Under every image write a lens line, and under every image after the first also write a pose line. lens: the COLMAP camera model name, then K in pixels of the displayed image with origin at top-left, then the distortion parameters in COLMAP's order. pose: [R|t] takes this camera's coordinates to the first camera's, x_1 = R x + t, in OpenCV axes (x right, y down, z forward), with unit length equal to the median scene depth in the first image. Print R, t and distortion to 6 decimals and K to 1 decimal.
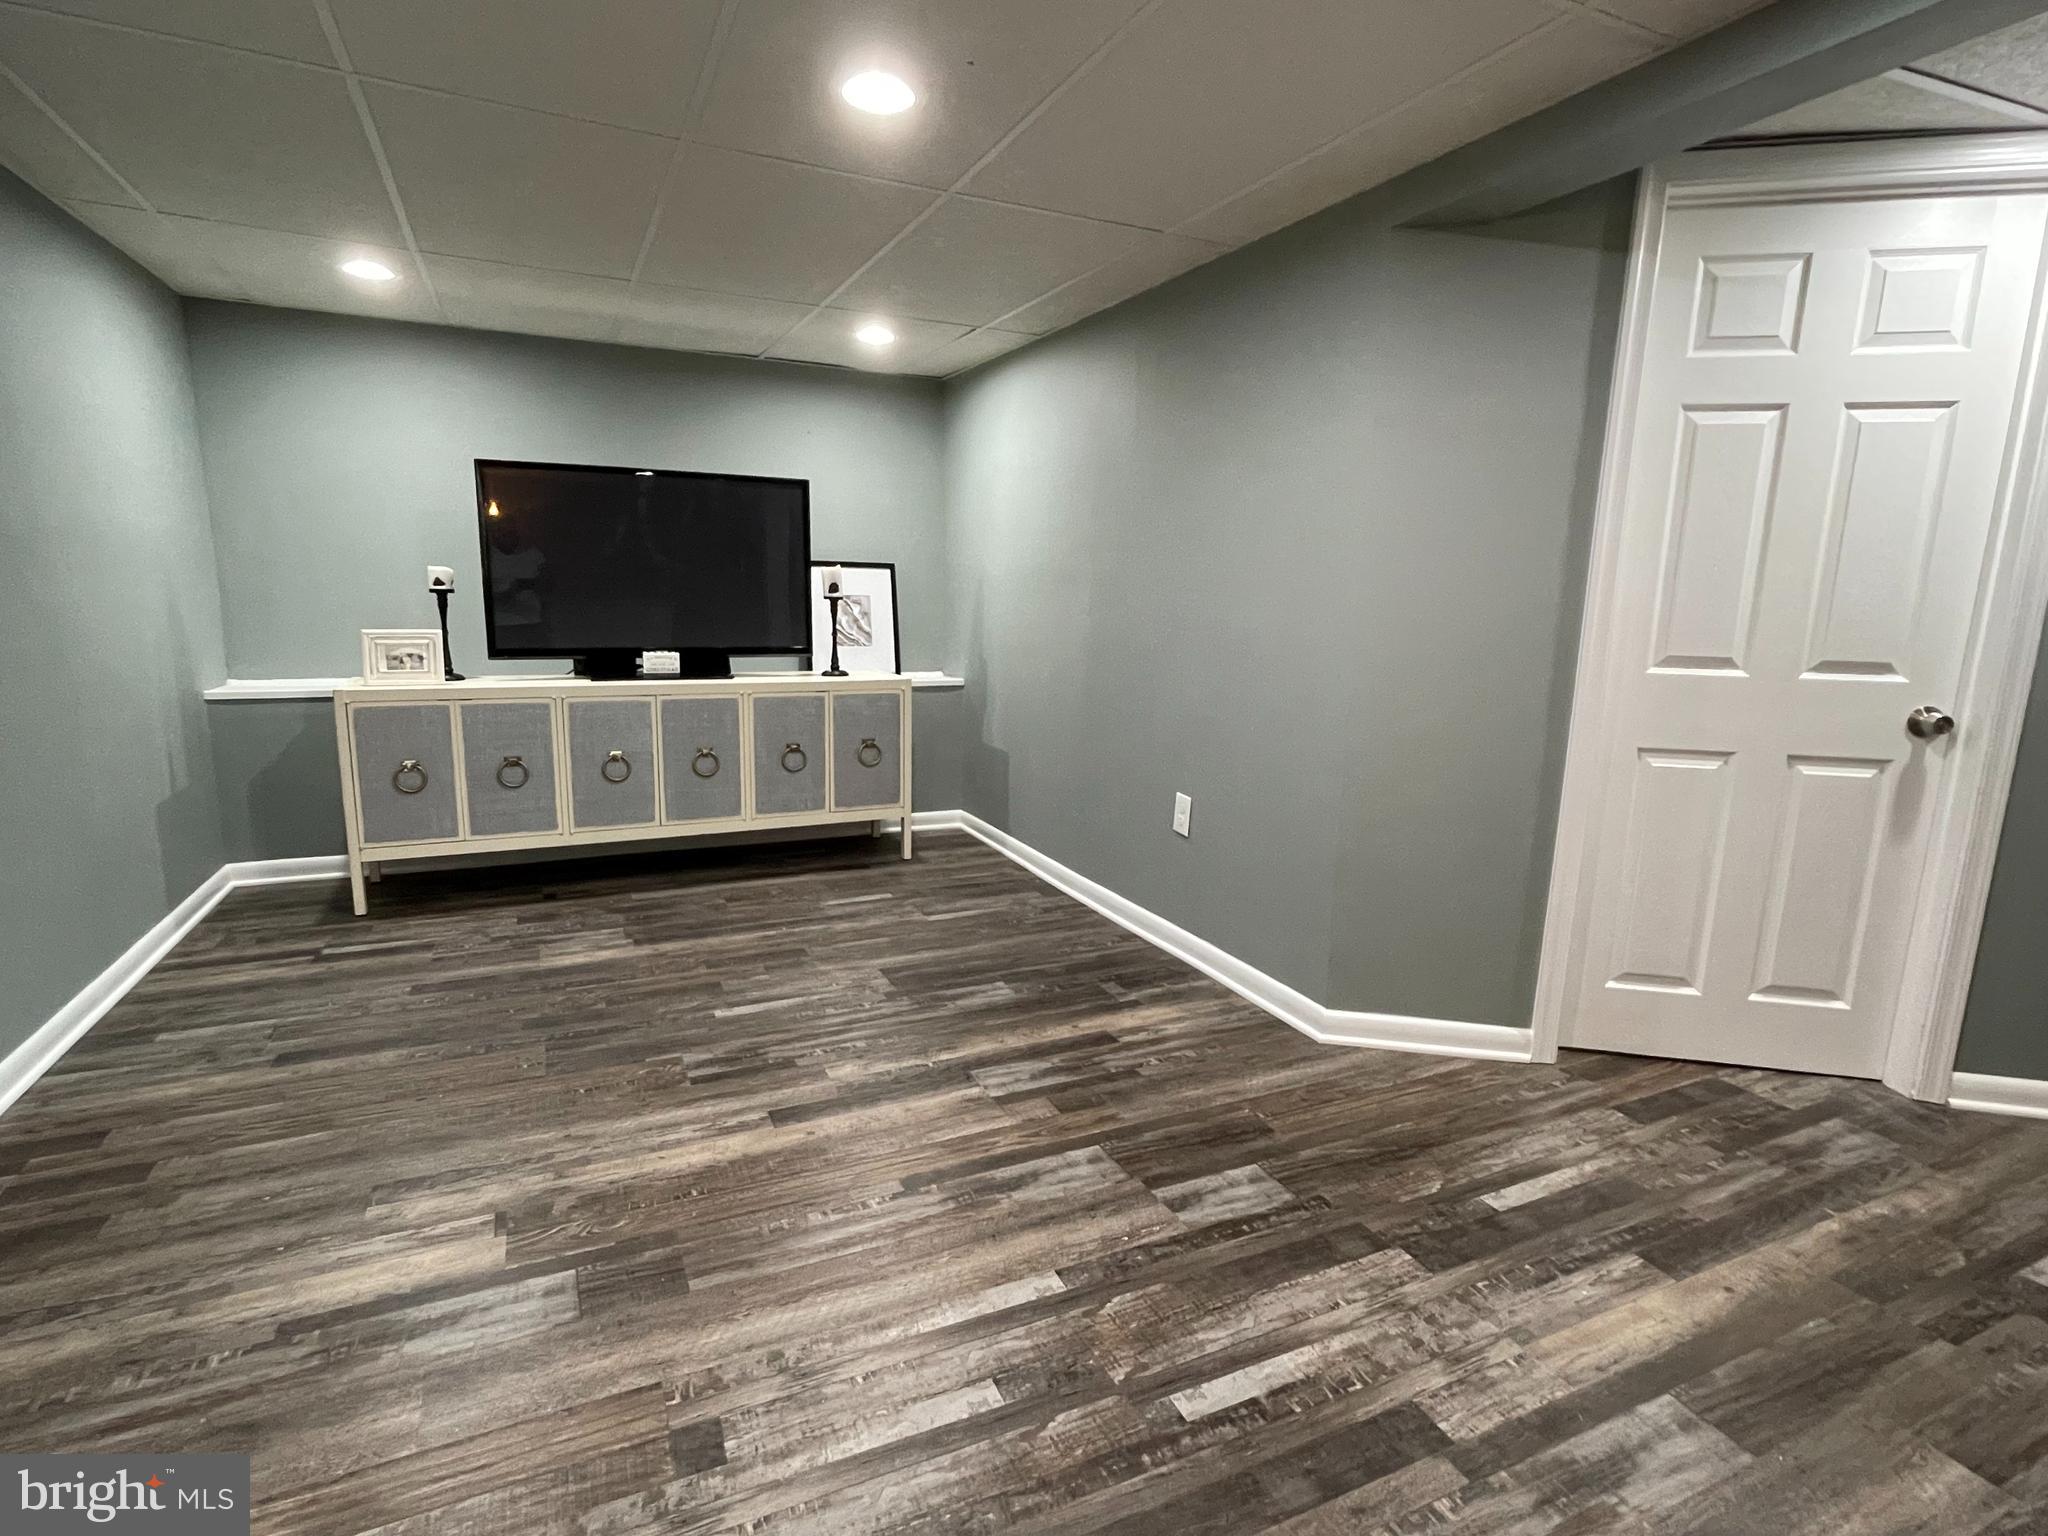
lens RADIAL K [[1031.0, 0, 1024.0], [0, 1031.0, 768.0], [0, 0, 1]] dist [0.000244, 0.008135]
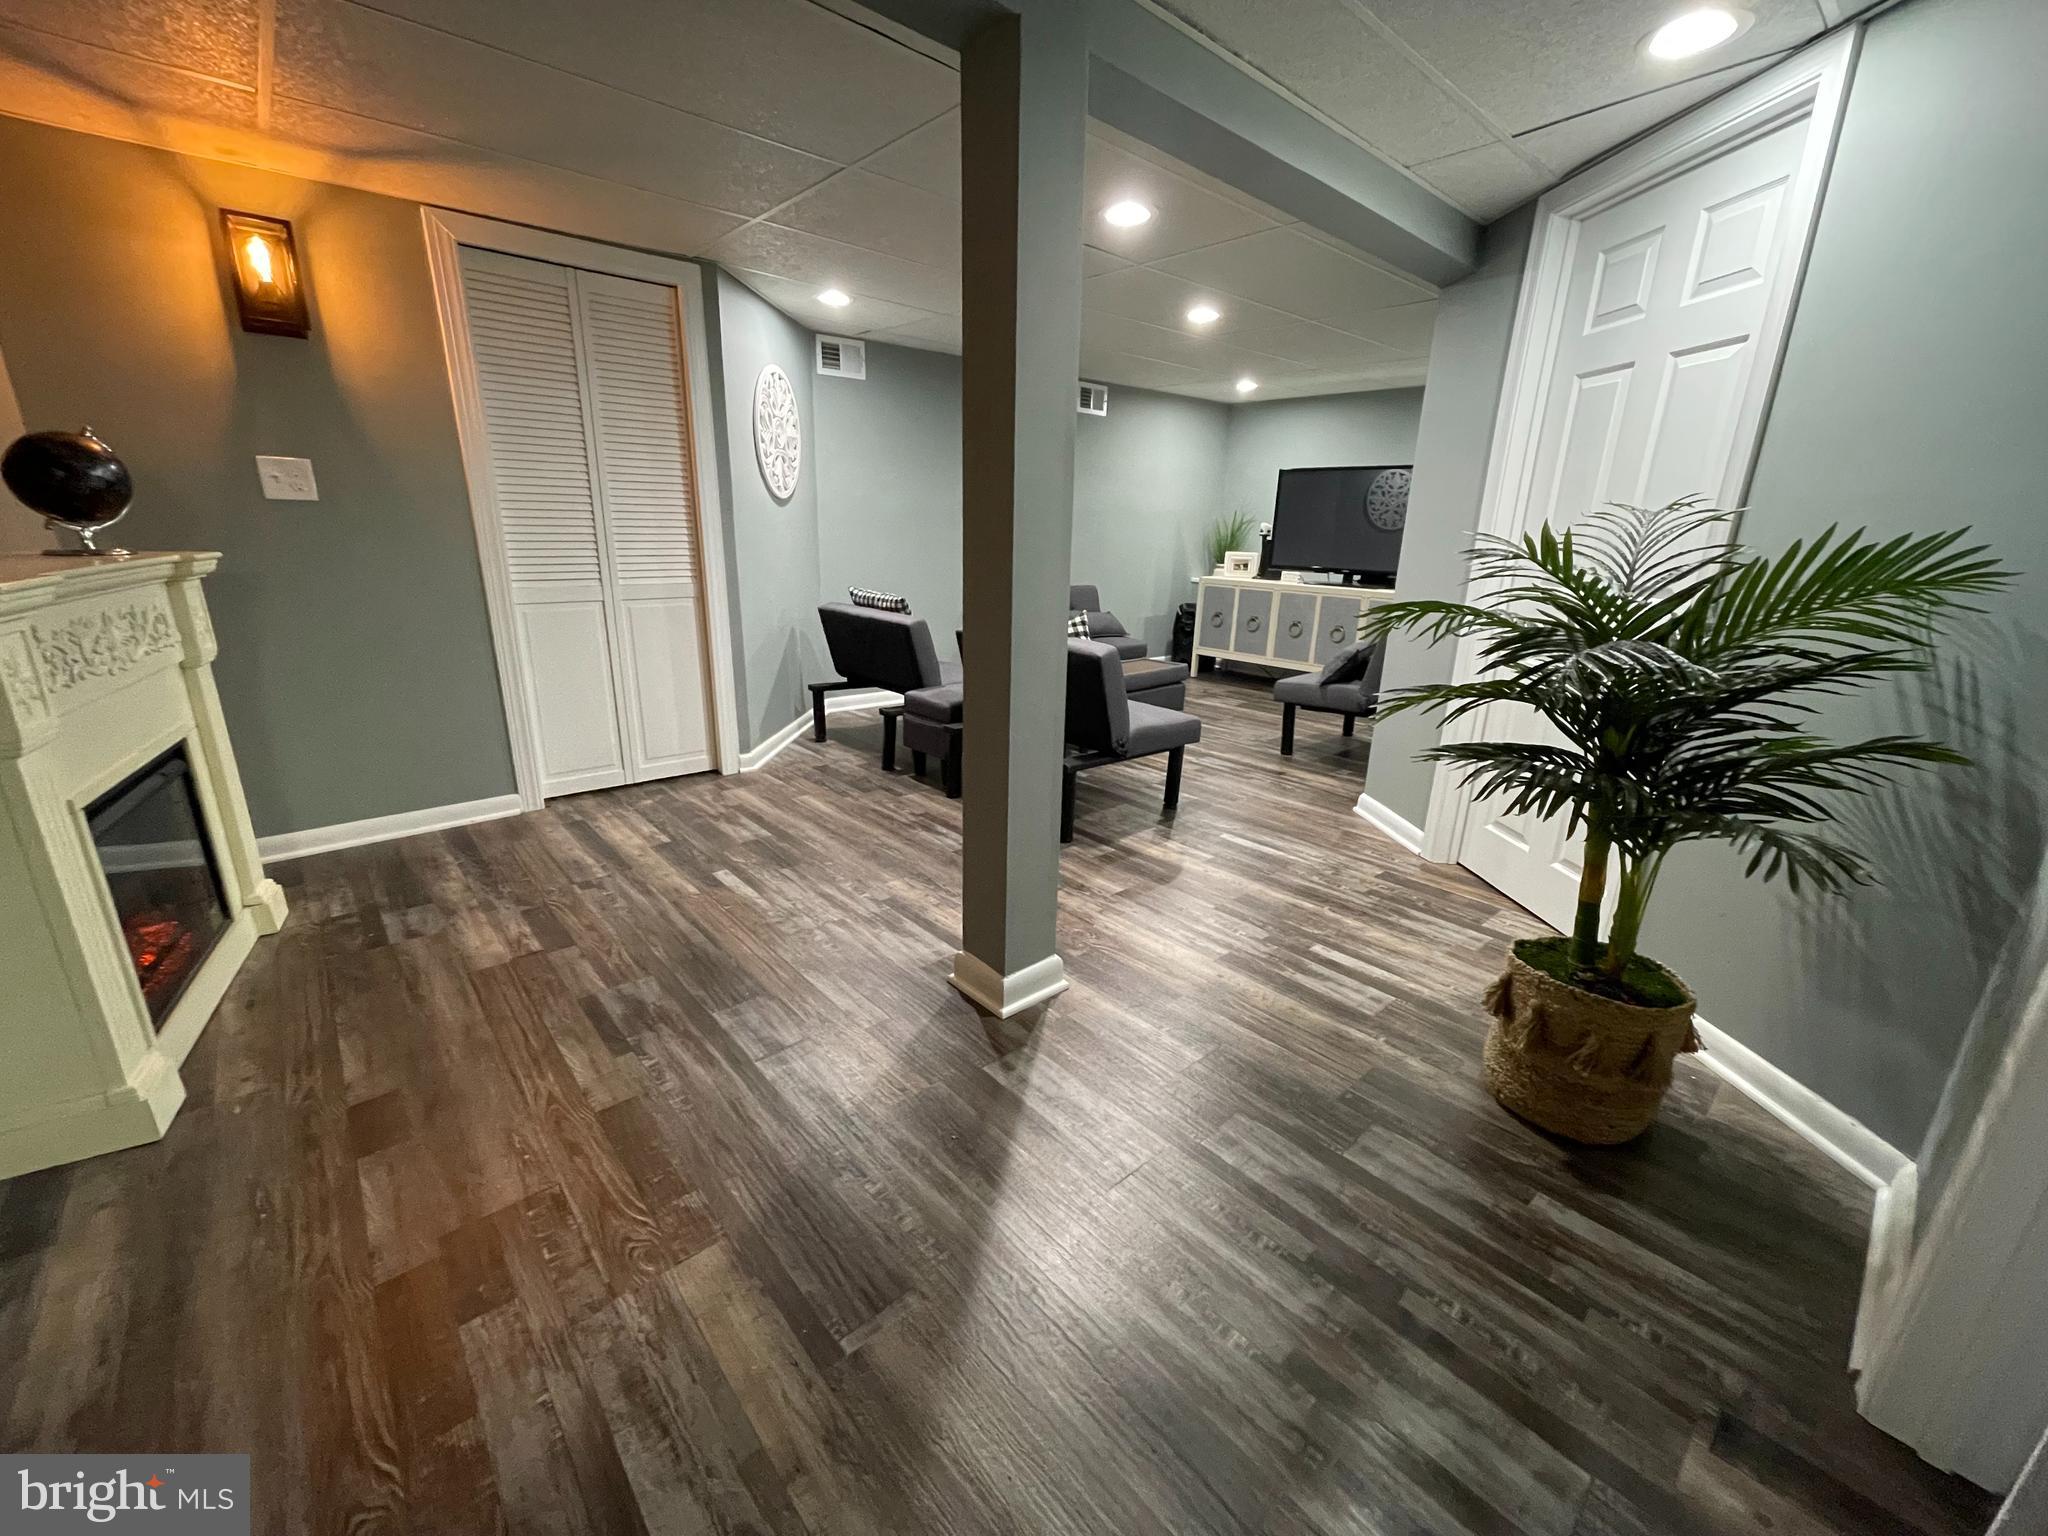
lens RADIAL K [[812.6, 0, 1024.0], [0, 812.6, 768.0], [0, 0, 1]] dist [-0.001164, -0.000096]
pose [[0.282462, 0.266322, -0.921568, 1.654631], [-0.187966, 0.957432, 0.219074, 0.023035], [0.940683, 0.111344, 0.320497, 0.107262]]
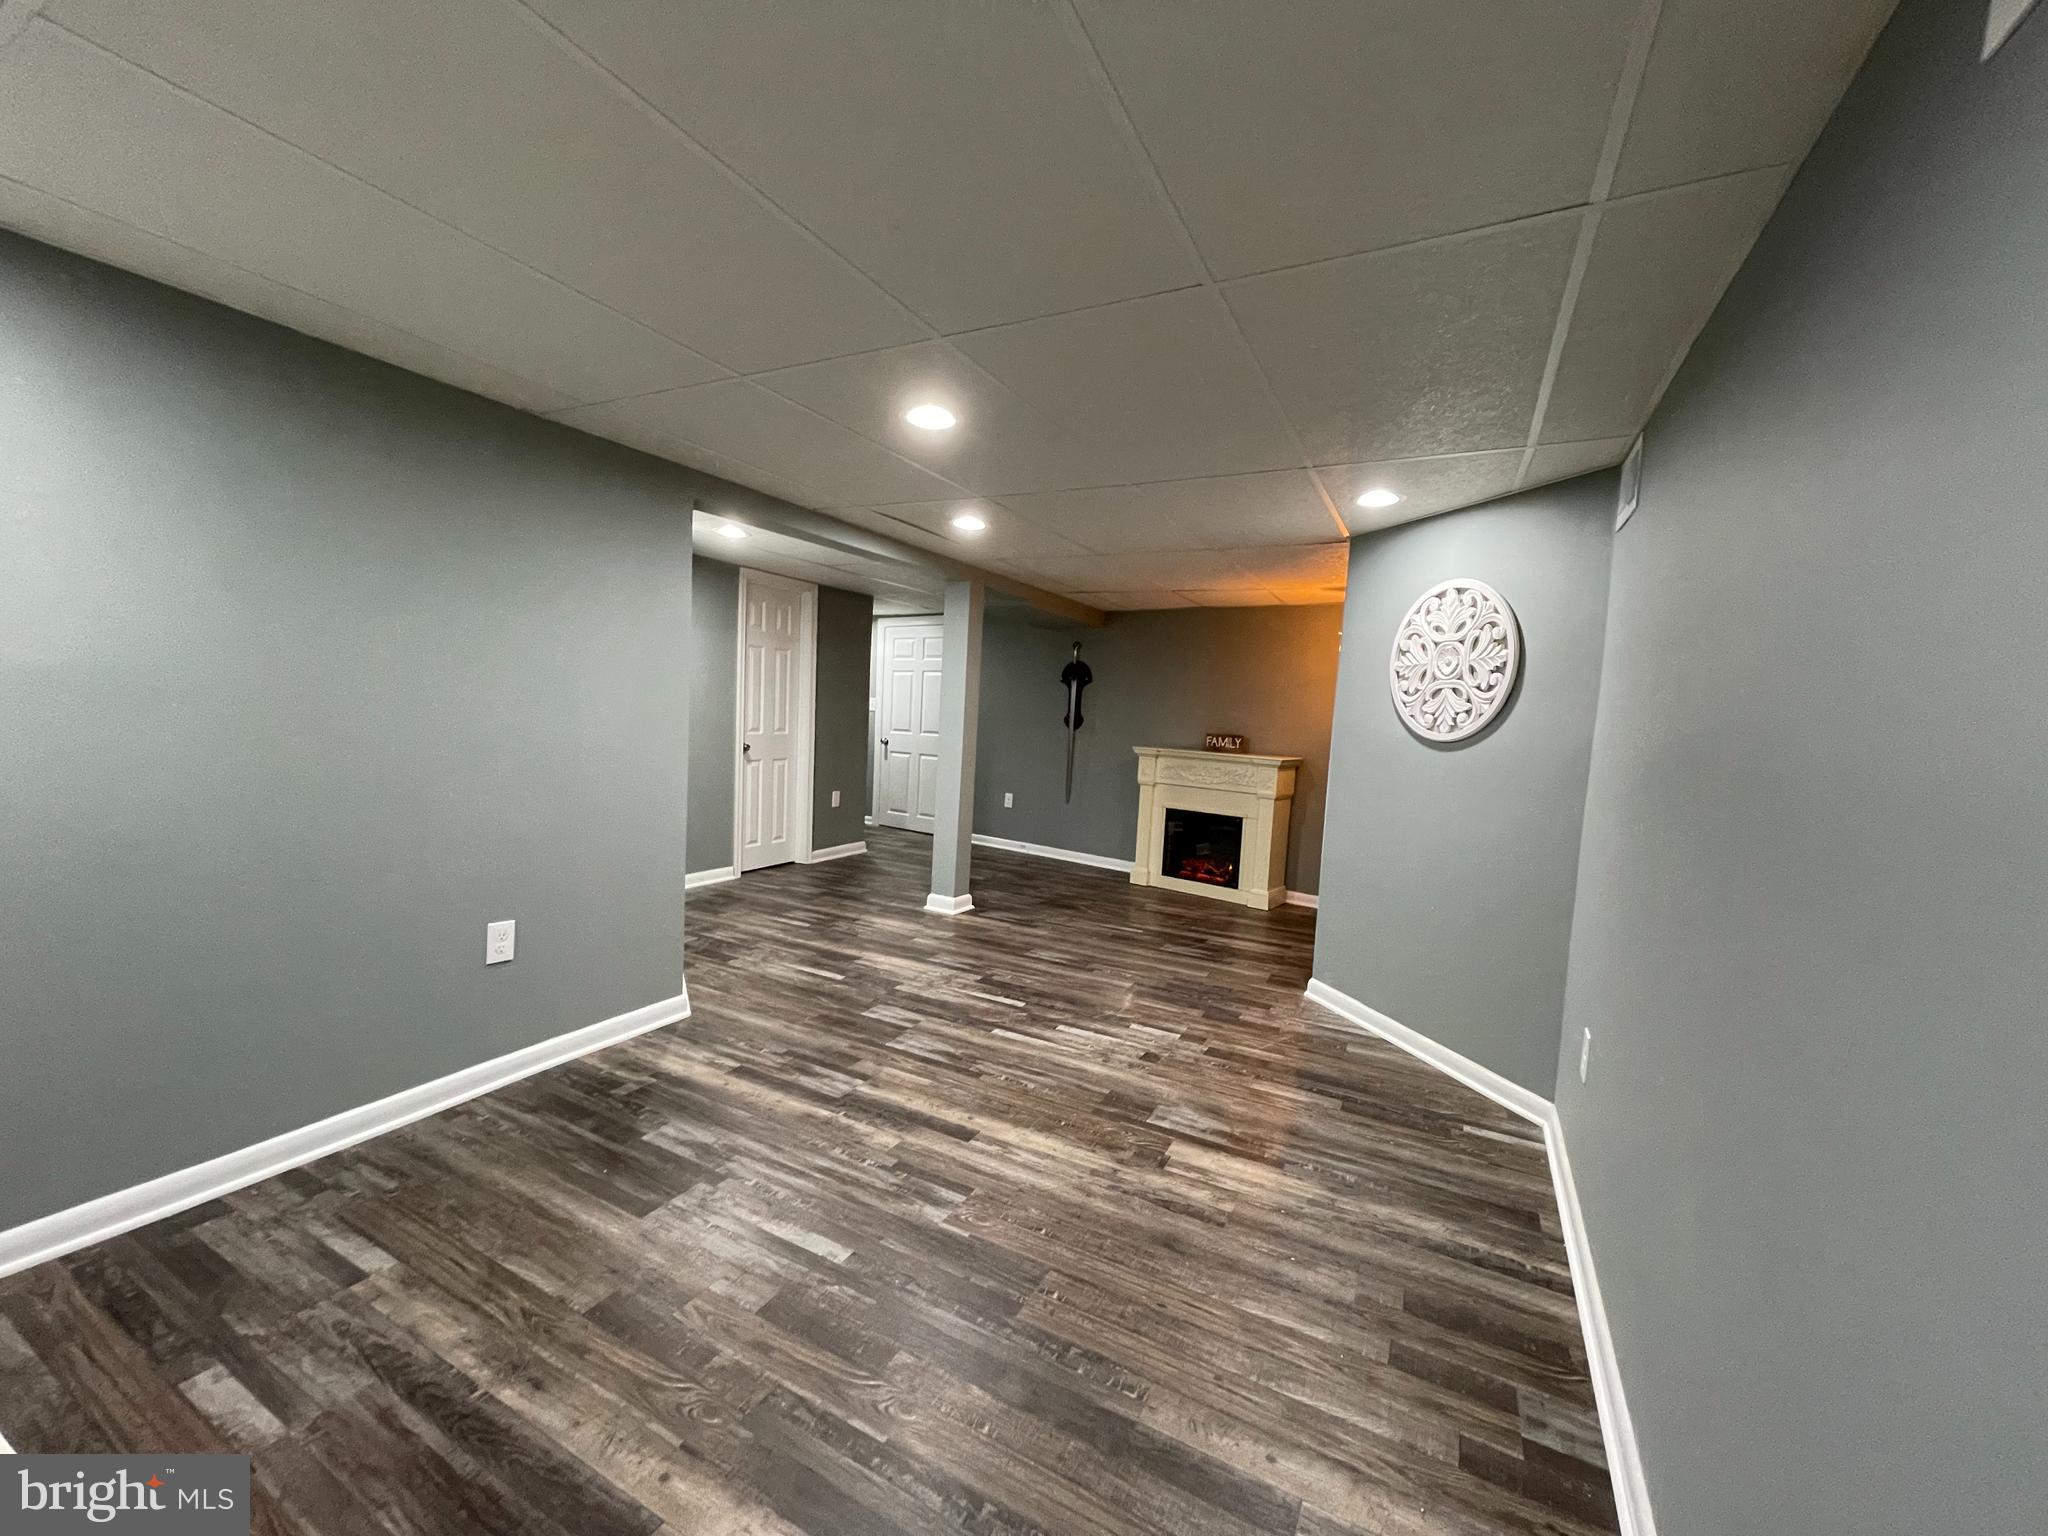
lens RADIAL K [[812.6, 0, 1024.0], [0, 812.6, 768.0], [0, 0, 1]] dist [-0.001164, -0.000096]
pose [[-0.606406, -0.110084, 0.787498, -1.124584], [0.077300, 0.977518, 0.196171, -0.350662], [-0.791389, 0.179833, -0.584263, 1.560760]]
